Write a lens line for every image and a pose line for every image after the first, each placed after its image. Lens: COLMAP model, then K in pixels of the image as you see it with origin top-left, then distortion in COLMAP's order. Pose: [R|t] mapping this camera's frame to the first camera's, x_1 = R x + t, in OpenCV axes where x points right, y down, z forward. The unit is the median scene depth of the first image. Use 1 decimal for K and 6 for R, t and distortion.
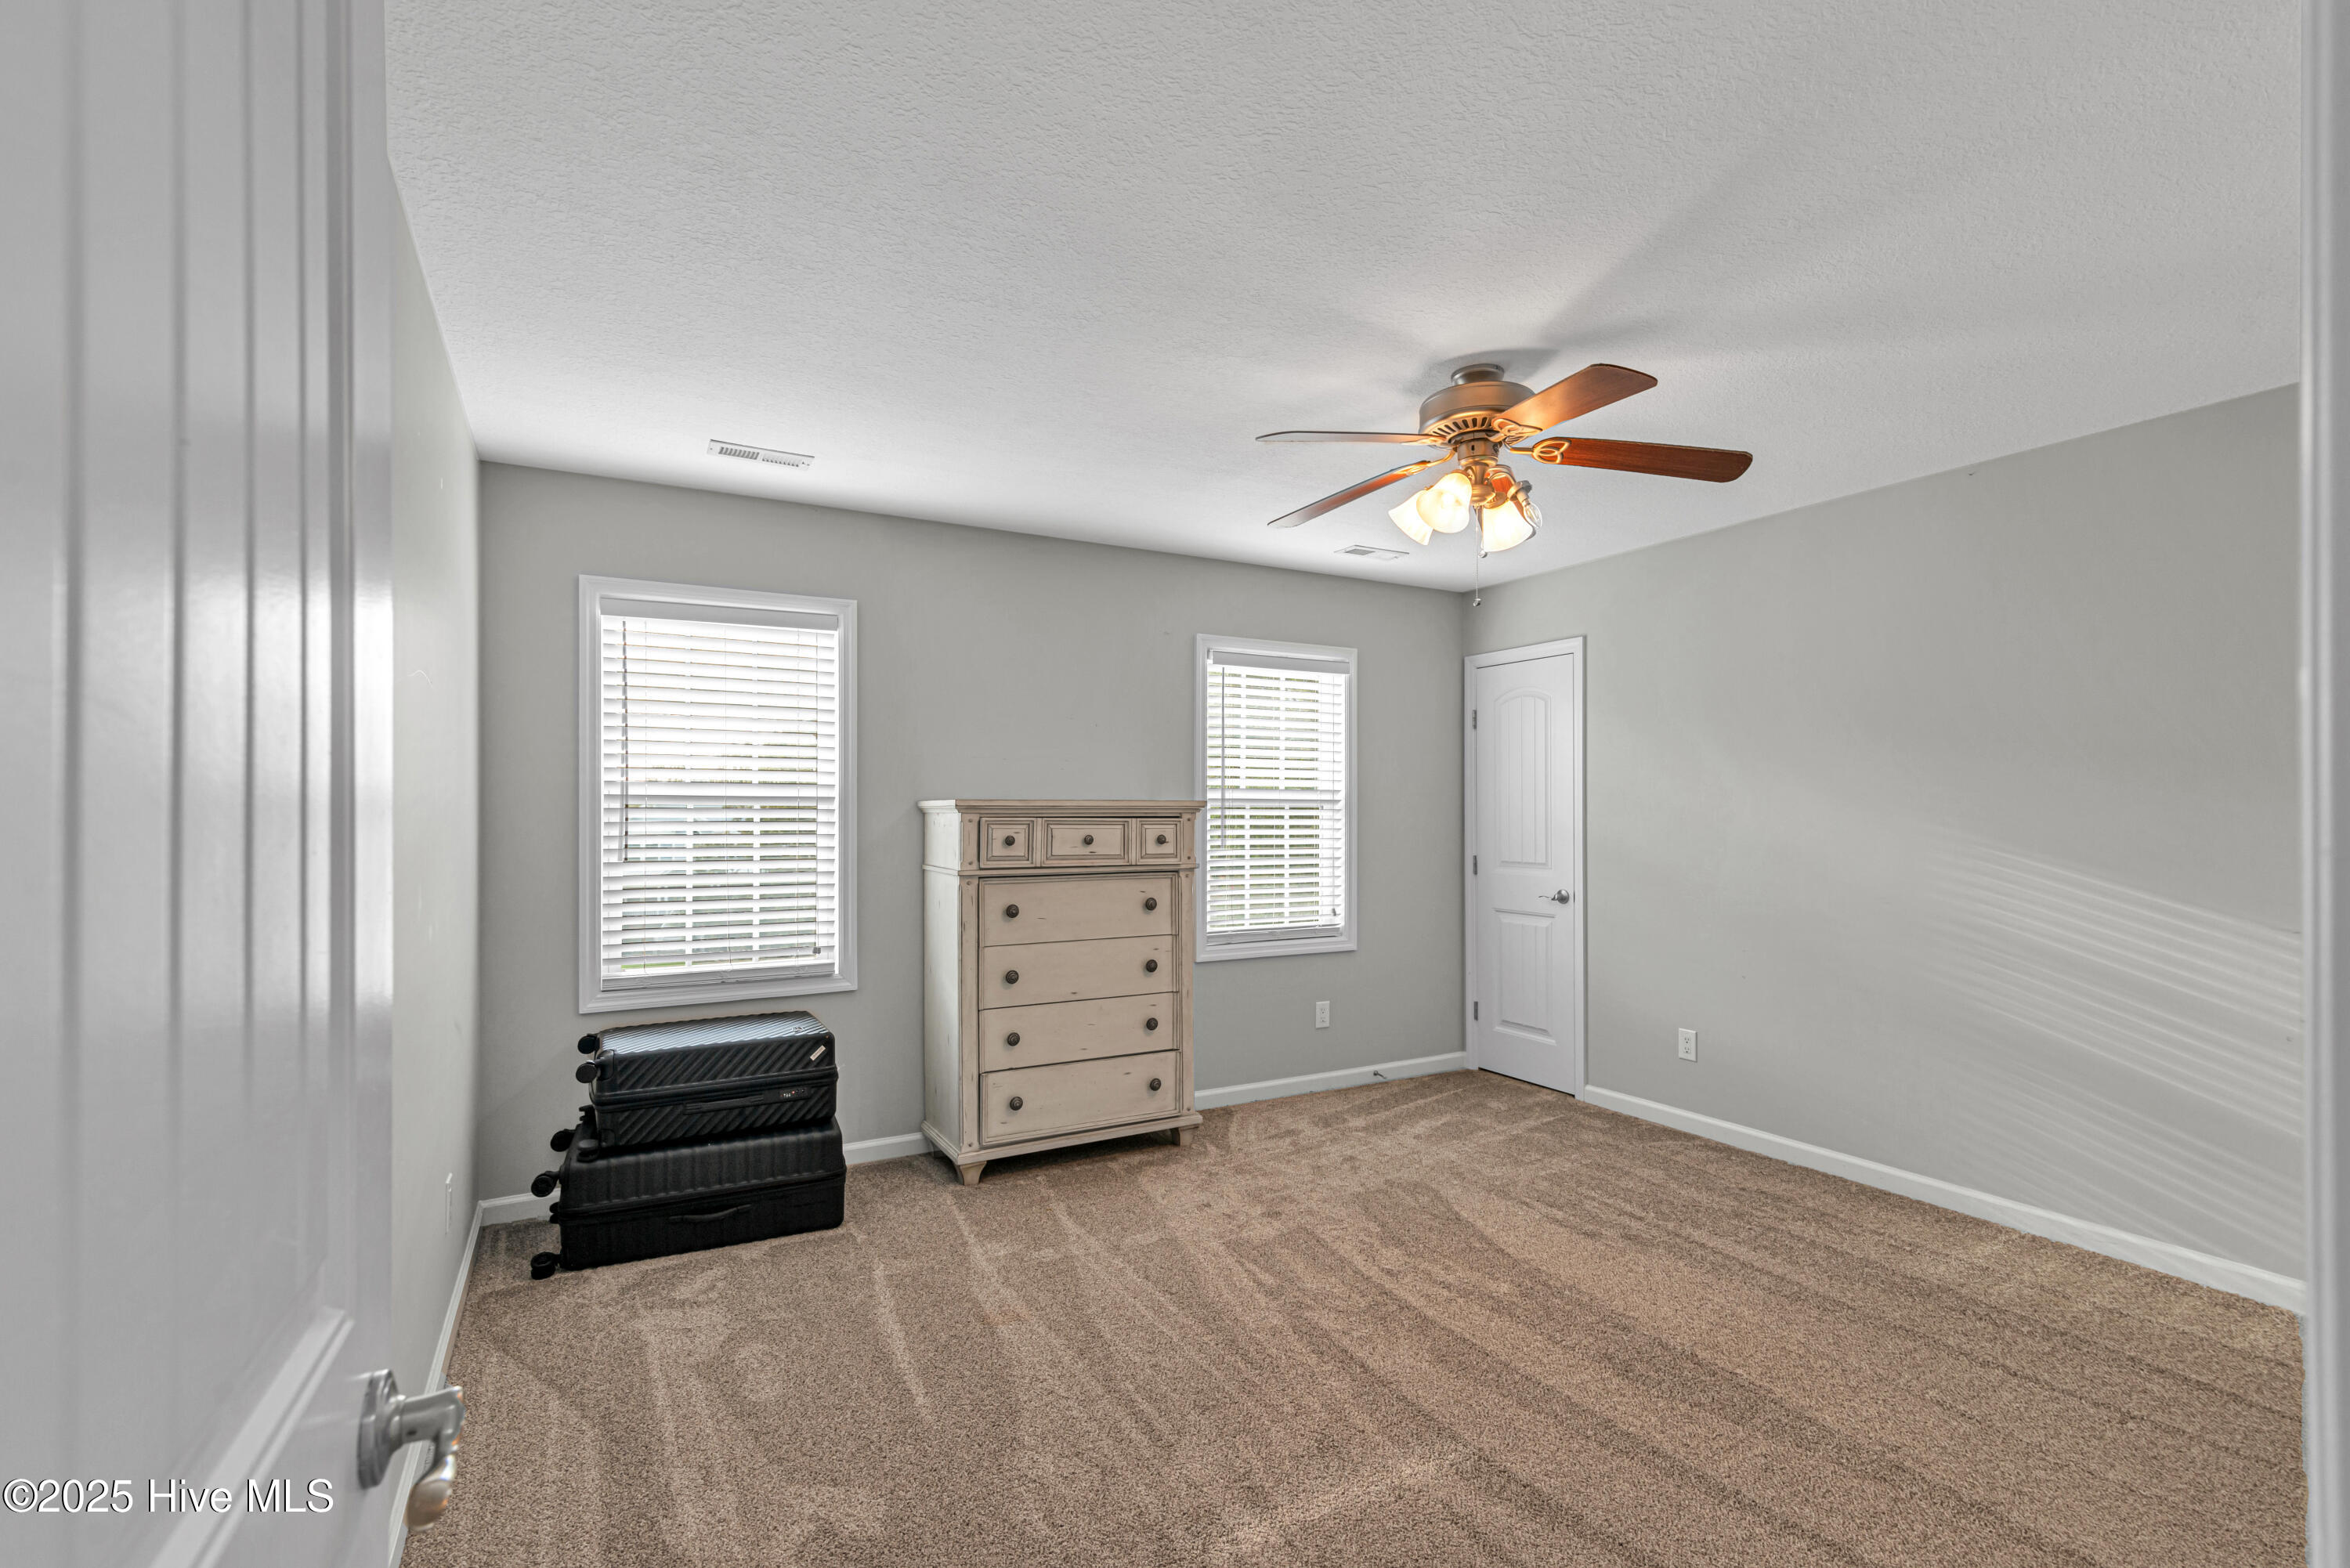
lens RADIAL K [[1096.6, 0, 1207.9], [0, 1096.6, 814.4], [0, 0, 1]] dist [0.001917, -0.000423]
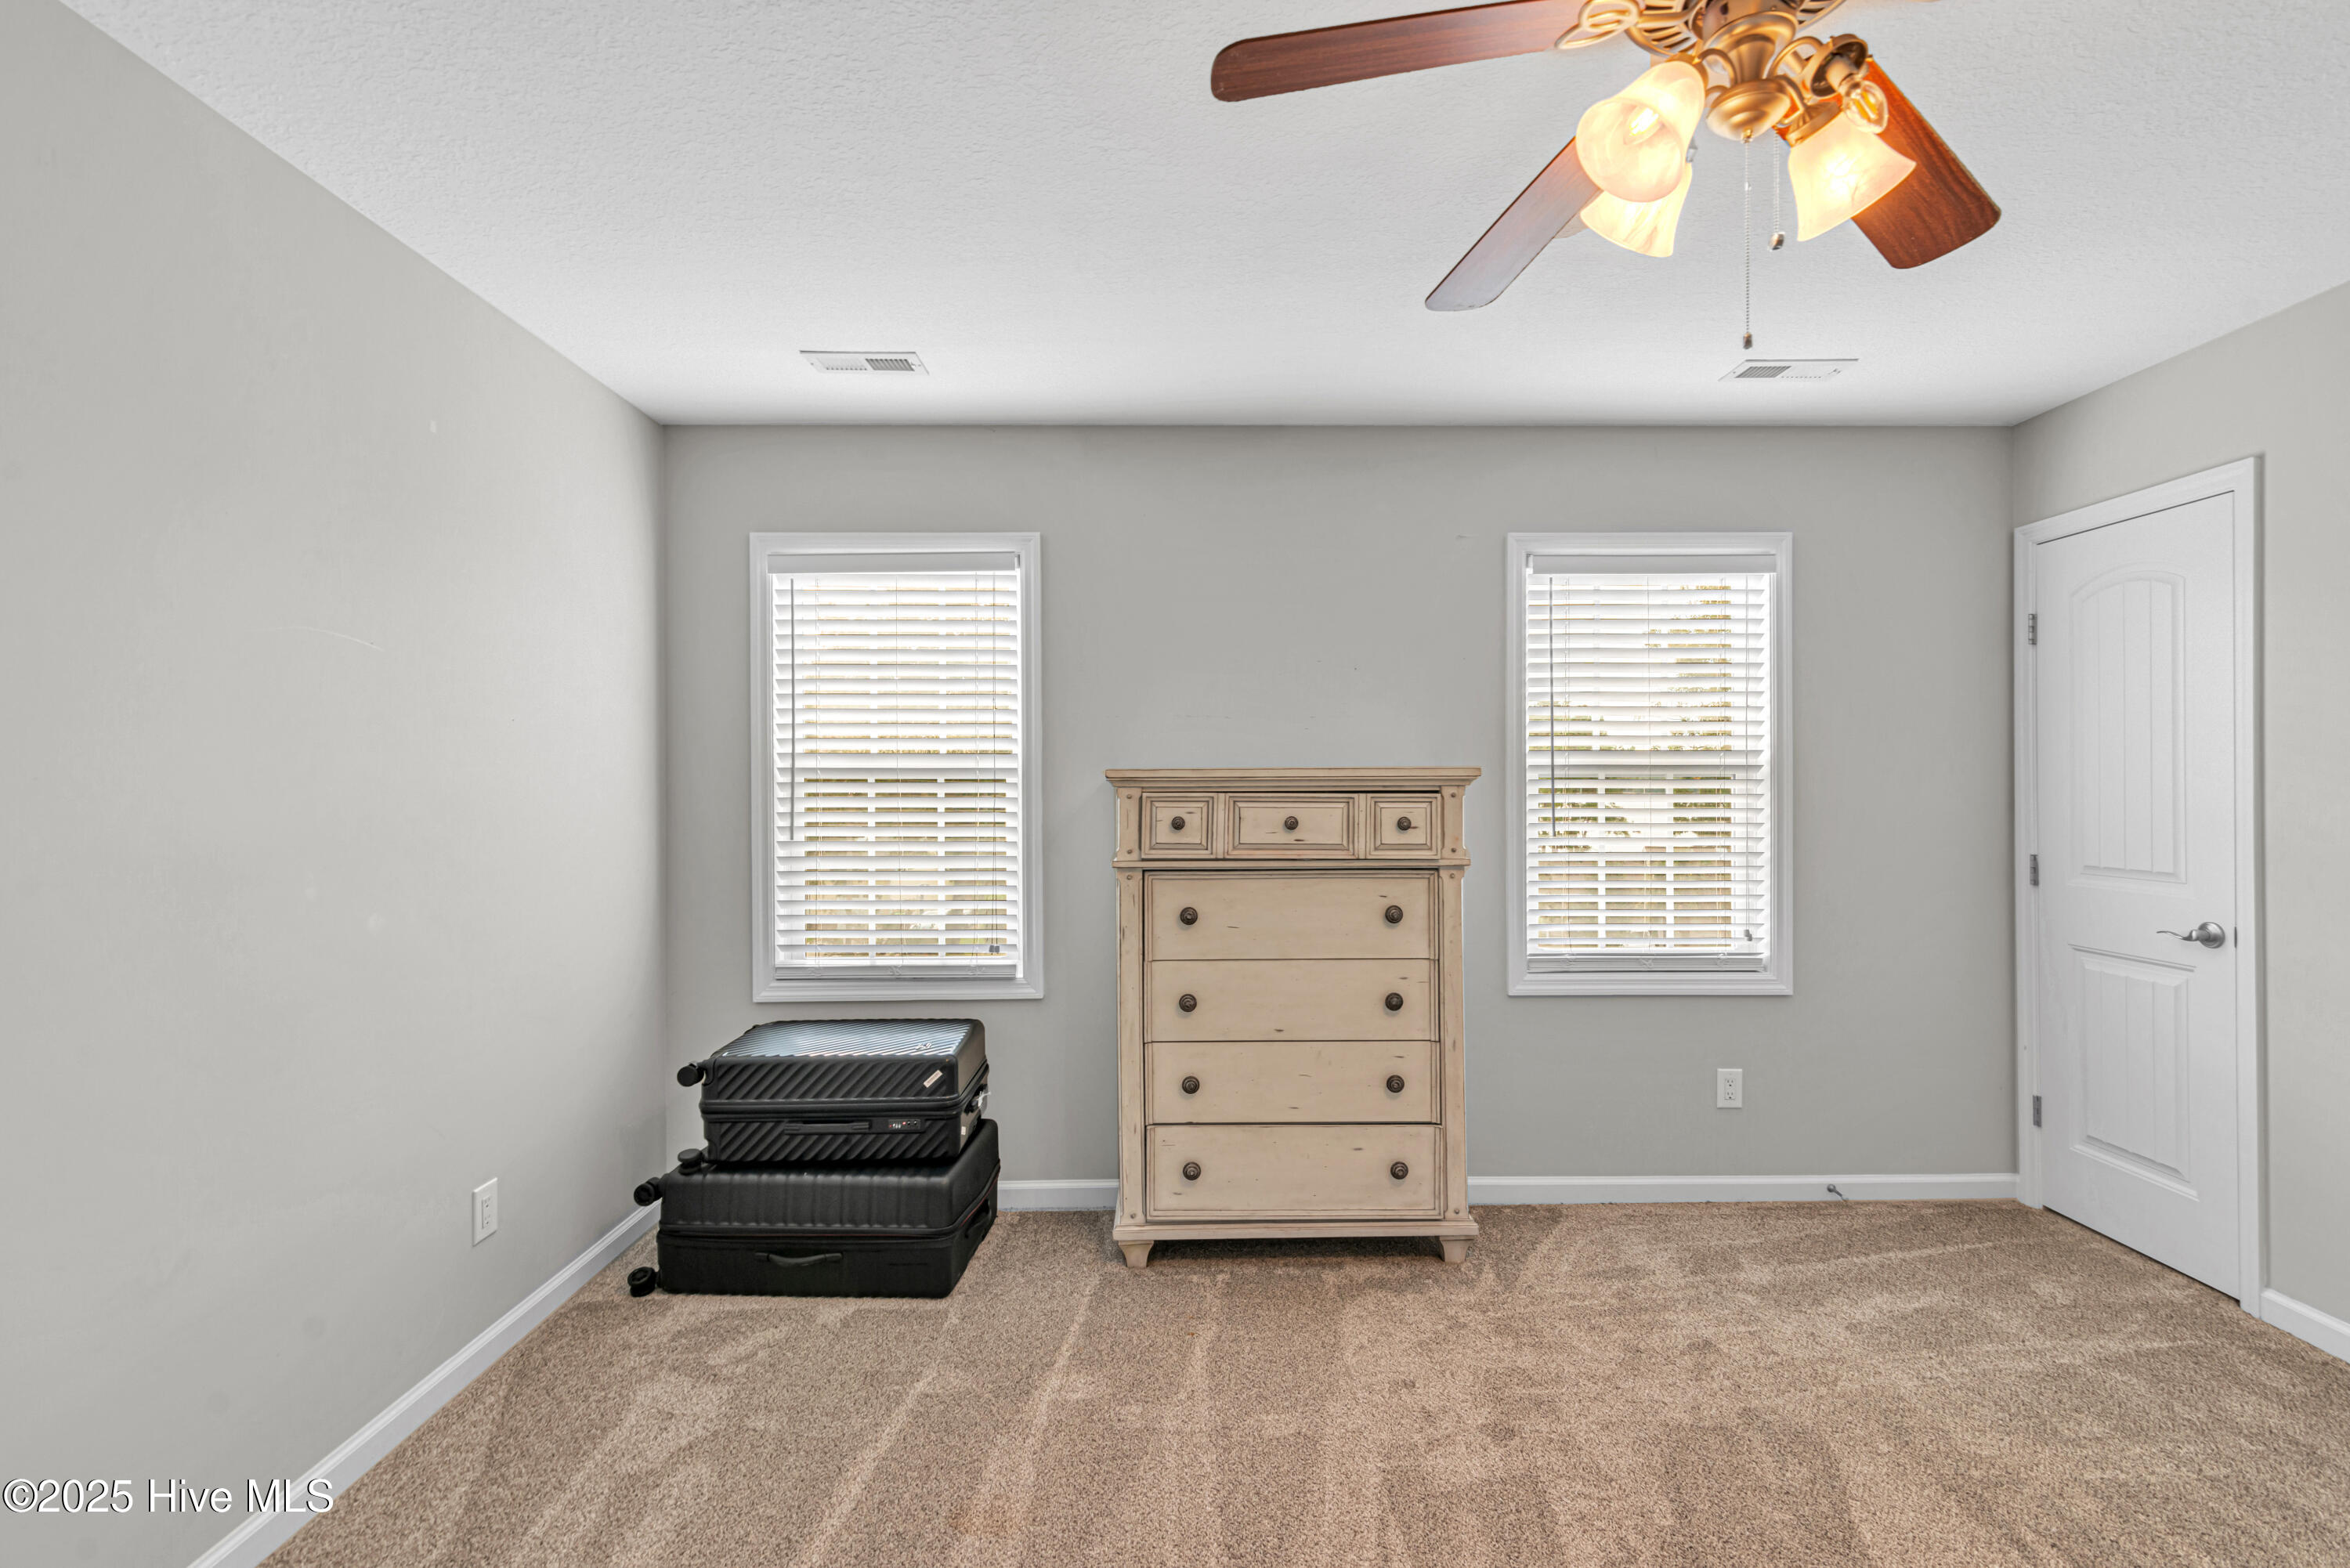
lens RADIAL K [[1109.6, 0, 1165.7], [0, 1109.6, 788.6], [0, 0, 1]] dist [0.009004, -0.001387]
pose [[0.869487, -0.001533, -0.493953, 0.178511], [0.002069, 0.999998, 0.000538, -0.000357], [0.493951, -0.001490, 0.869488, 0.309902]]
